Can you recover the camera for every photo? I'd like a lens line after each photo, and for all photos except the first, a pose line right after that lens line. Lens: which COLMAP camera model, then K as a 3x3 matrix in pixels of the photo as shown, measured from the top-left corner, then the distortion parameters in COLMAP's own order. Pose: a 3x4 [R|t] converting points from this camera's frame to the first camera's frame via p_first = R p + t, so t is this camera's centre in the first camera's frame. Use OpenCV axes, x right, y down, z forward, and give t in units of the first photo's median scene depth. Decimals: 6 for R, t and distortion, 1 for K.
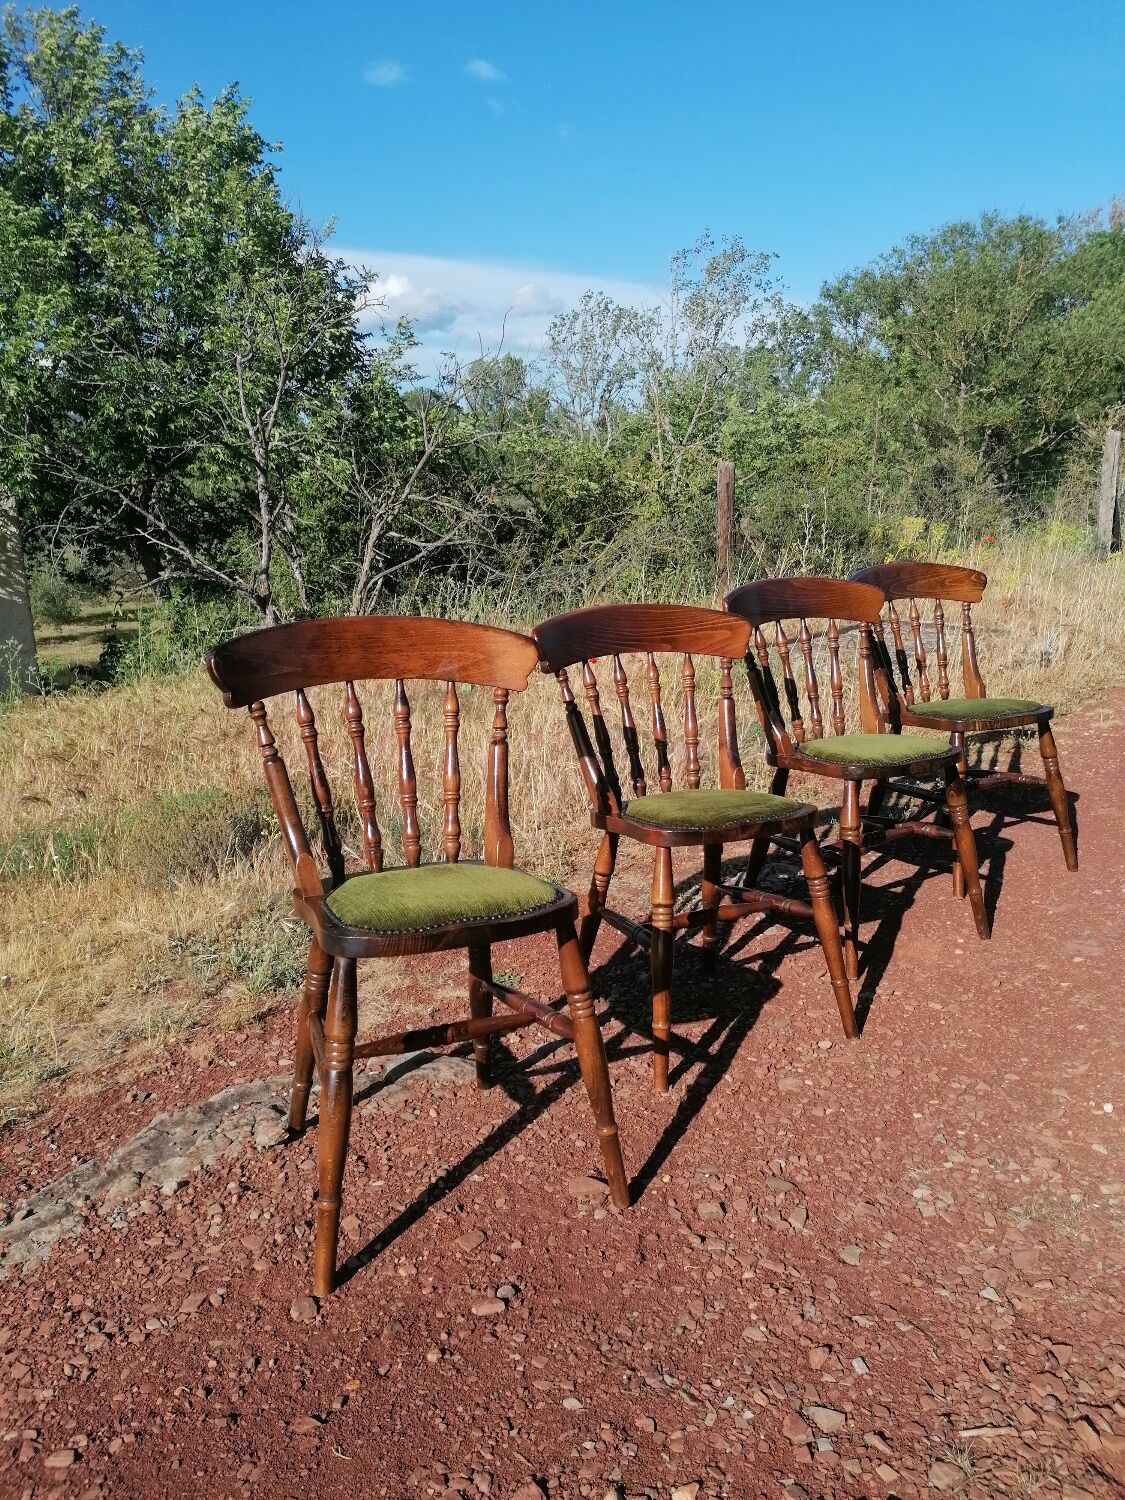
lens RADIAL K [[1136.3, 0, 562.5], [0, 1136.3, 773.4], [0, 0, 1]] dist [0.089670, -0.112544]
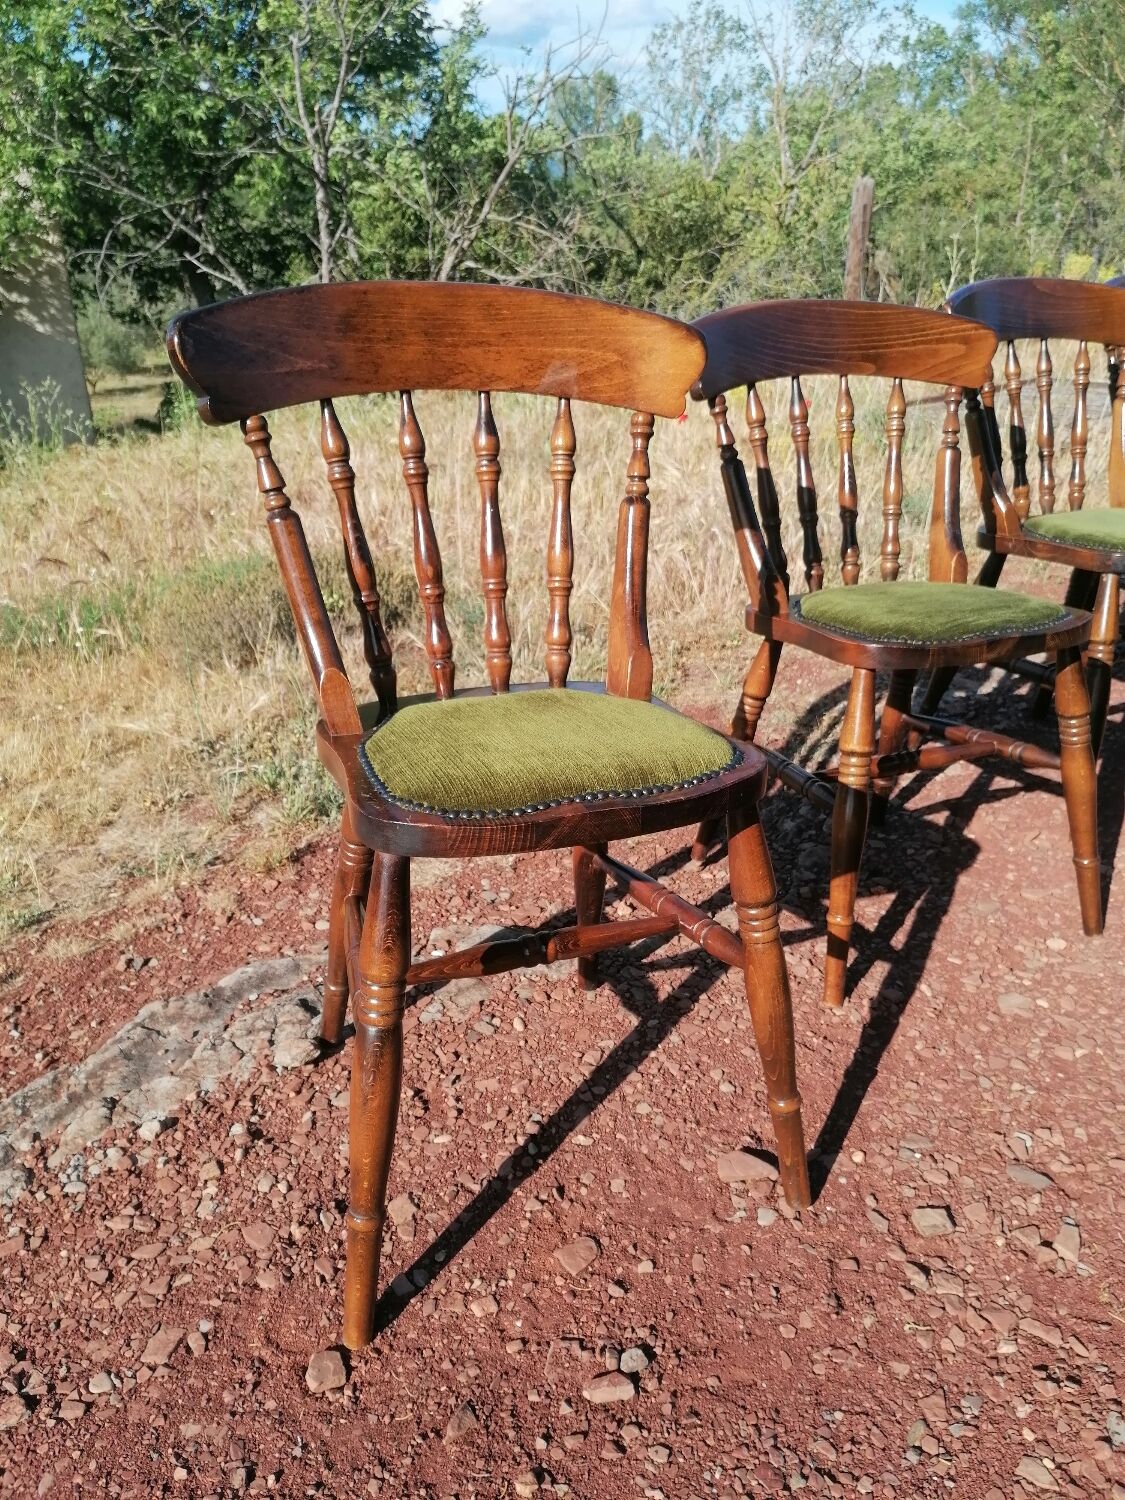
lens RADIAL K [[1136.3, 0, 561.7], [0, 1136.3, 764.9], [0, 0, 1]] dist [0.089670, -0.112544]
pose [[0.997455, 0.043391, -0.056580, -0.051223], [-0.032175, 0.982041, 0.185903, 0.000651], [0.063631, -0.183609, 0.980938, 0.318305]]
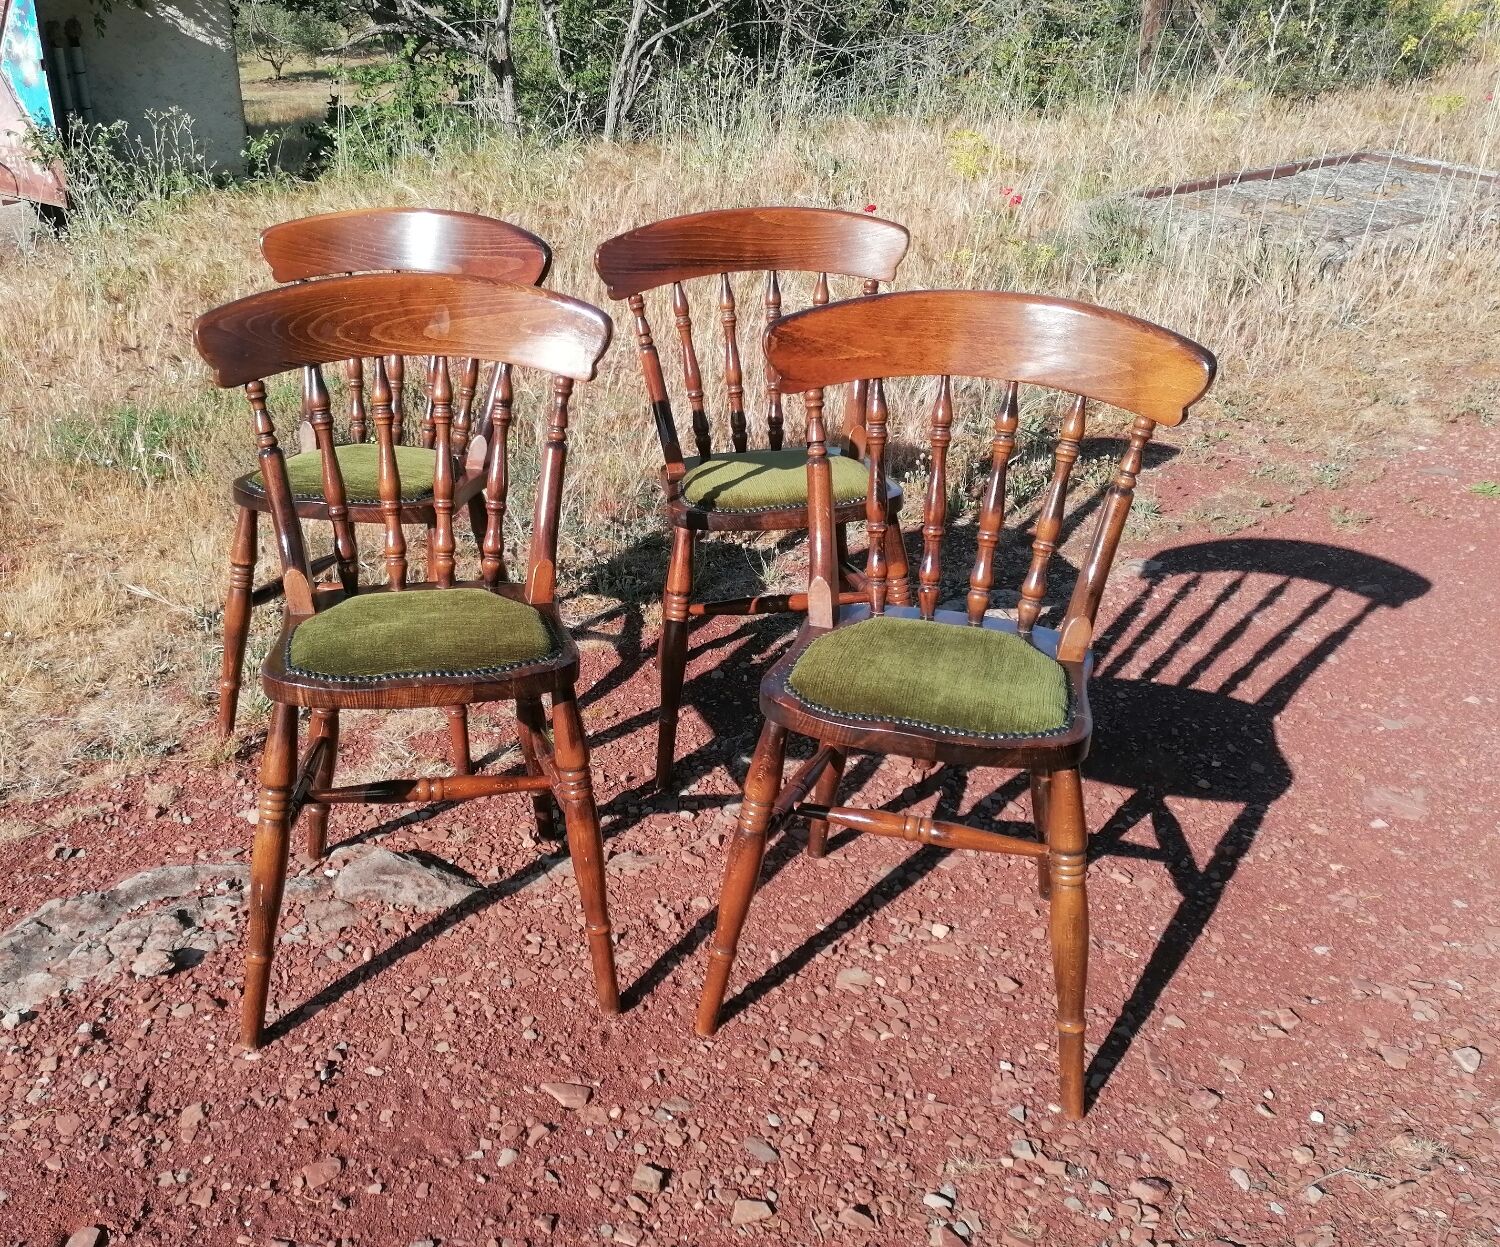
lens RADIAL K [[1461.3, 0, 642.5], [0, 1461.3, 581.0], [0, 0, 1]] dist [0.050391, 0.000000]
pose [[0.975489, 0.112070, -0.189369, 0.223995], [-0.069895, 0.973829, 0.216268, -0.173452], [0.208650, -0.197731, 0.957793, 0.135524]]
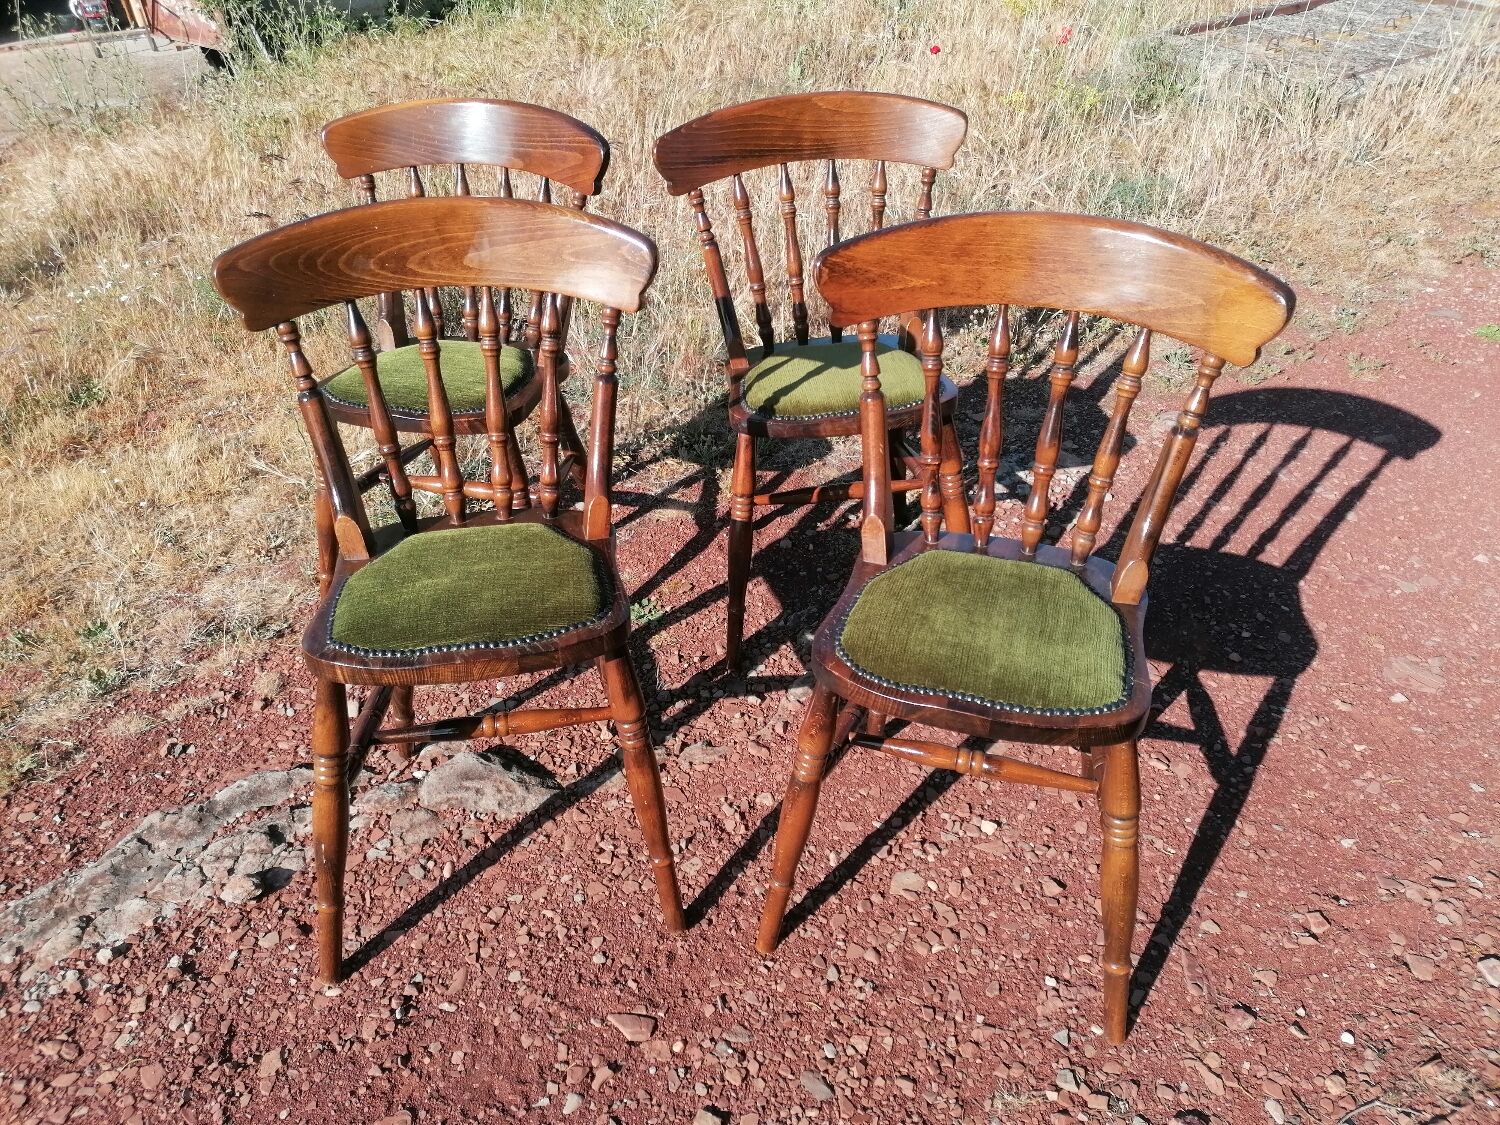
lens RADIAL K [[1136.3, 0, 750.6], [0, 1136.3, 556.6], [0, 0, 1]] dist [0.089670, -0.112544]
pose [[0.978132, 0.123656, -0.167230, 0.204631], [-0.049673, 0.919682, 0.389510, -0.235507], [0.201964, -0.372686, 0.905713, 0.376382]]
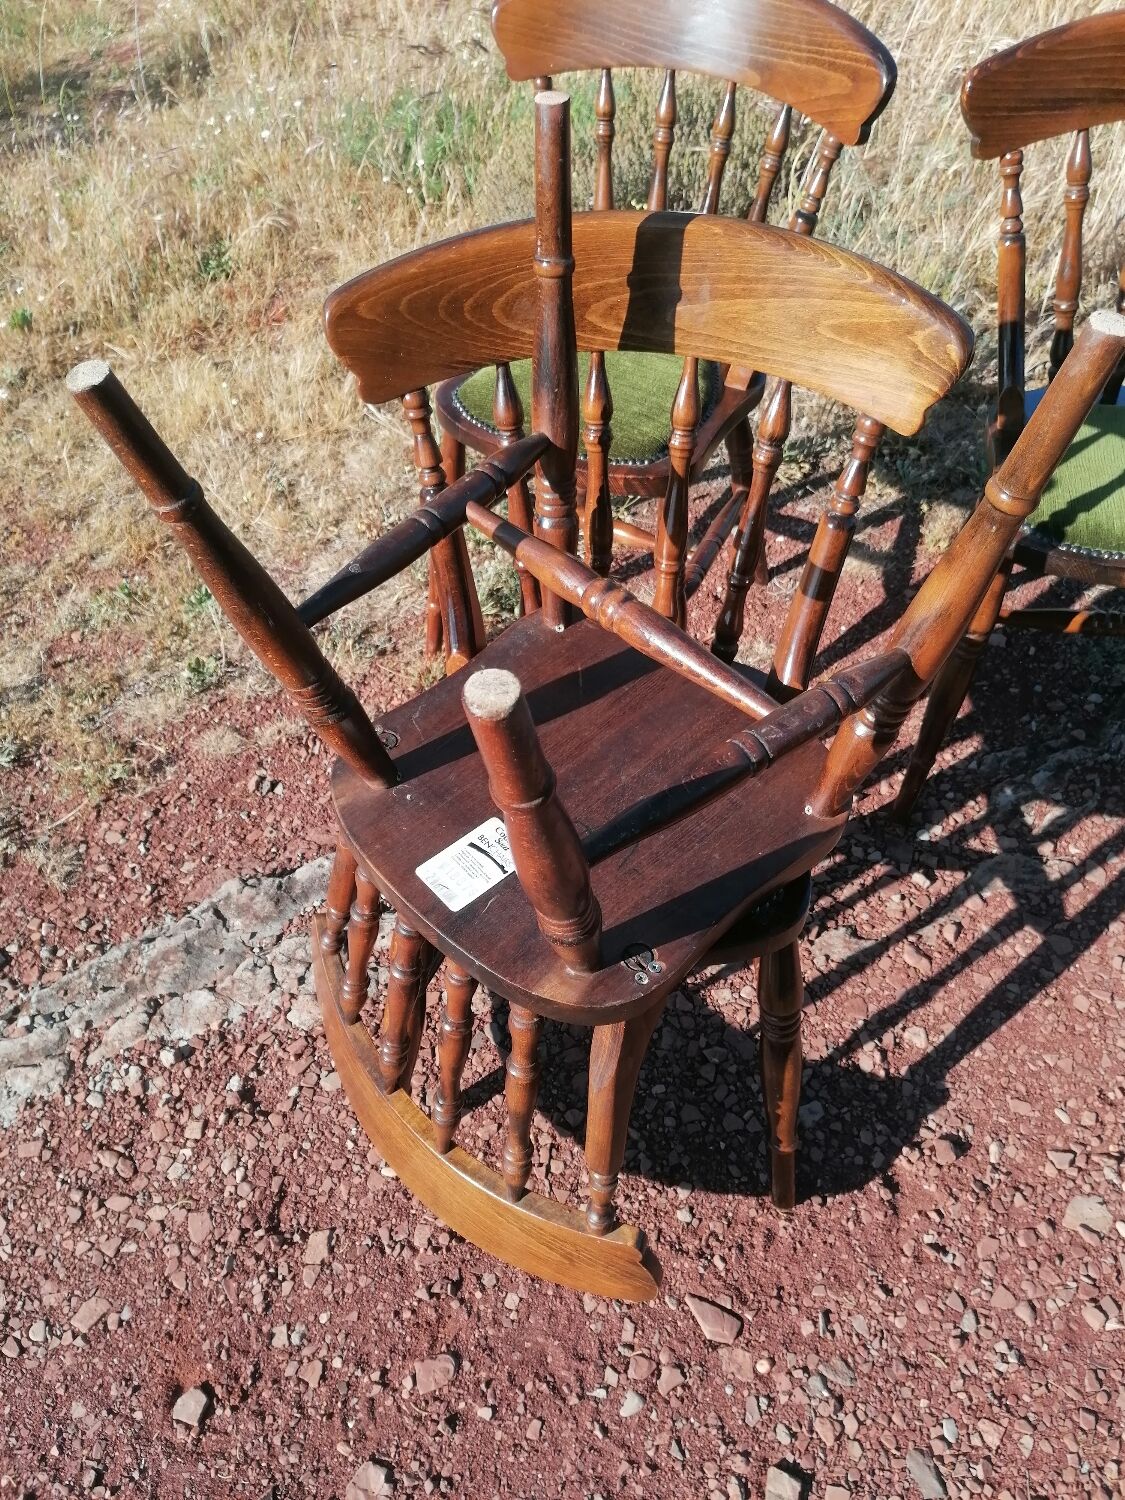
lens RADIAL K [[1136.3, 0, 562.2], [0, 1136.3, 758.0], [0, 0, 1]] dist [0.089670, -0.112544]
pose [[0.875500, 0.364111, -0.317682, 0.065538], [-0.070958, 0.747178, 0.660825, -0.296313], [0.477979, -0.556011, 0.679991, 0.615766]]
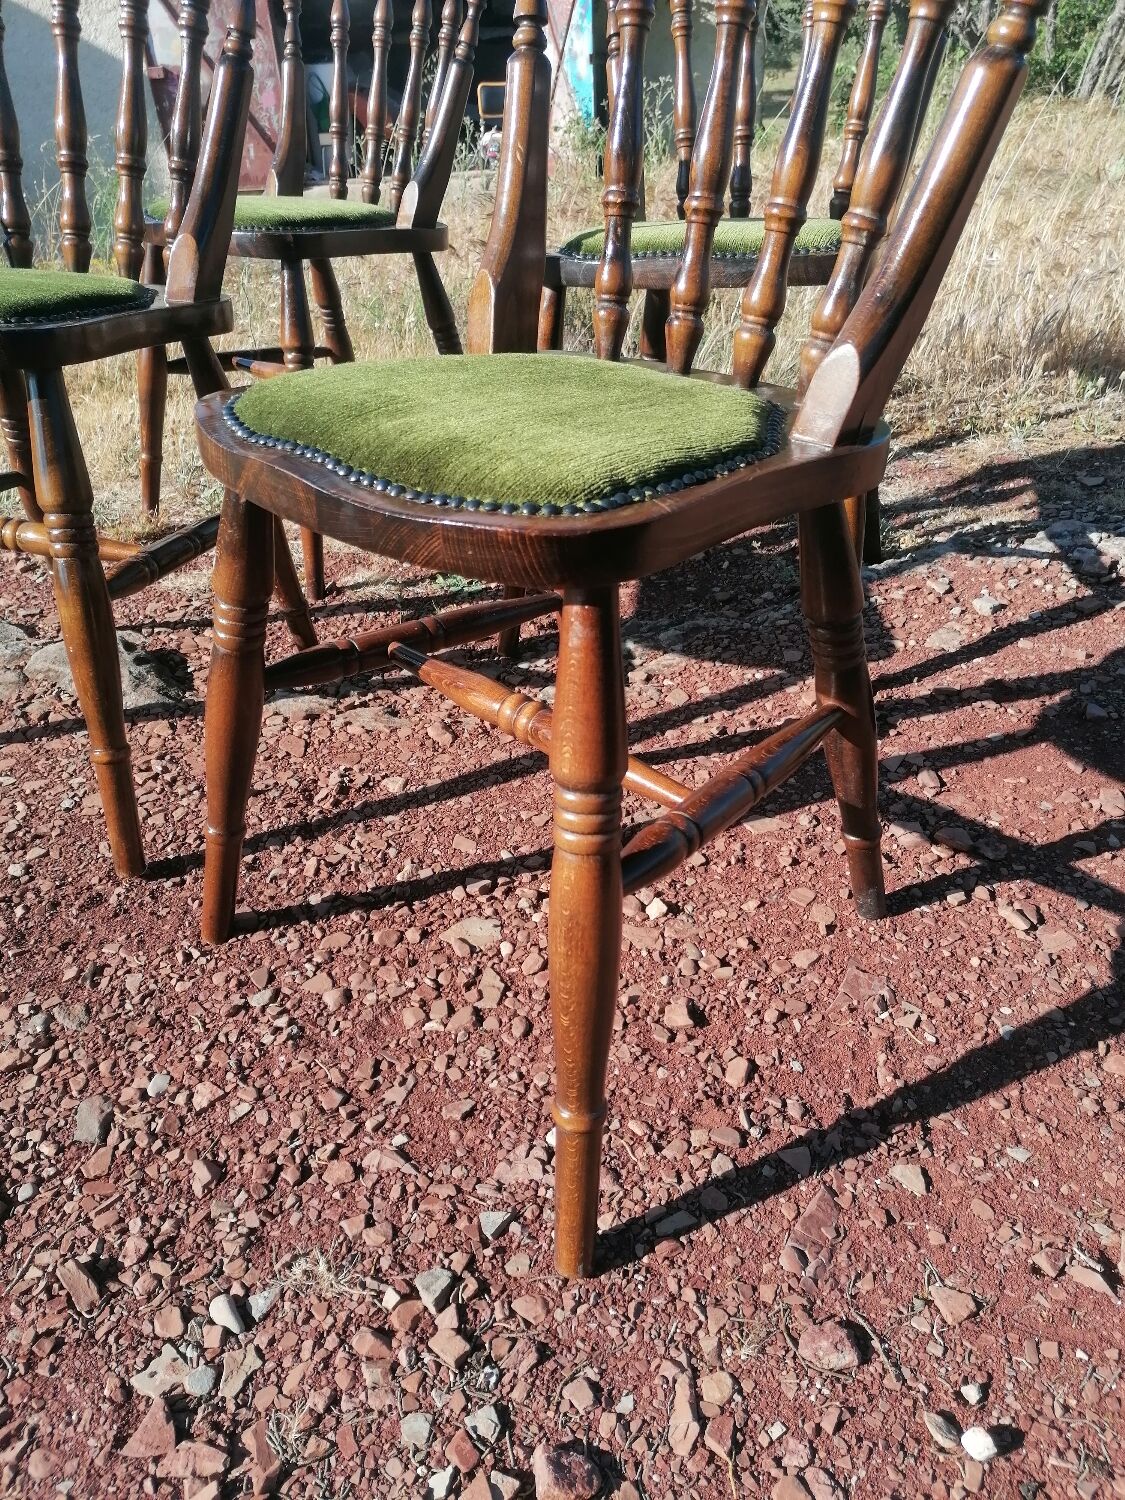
lens RADIAL K [[1136.3, 0, 559.6], [0, 1136.3, 755.8], [0, 0, 1]] dist [0.089670, -0.112544]
pose [[0.762124, 0.354351, -0.541851, 0.475499], [-0.131781, 0.904307, 0.406033, 0.005388], [0.633878, -0.238042, 0.735891, 0.716543]]
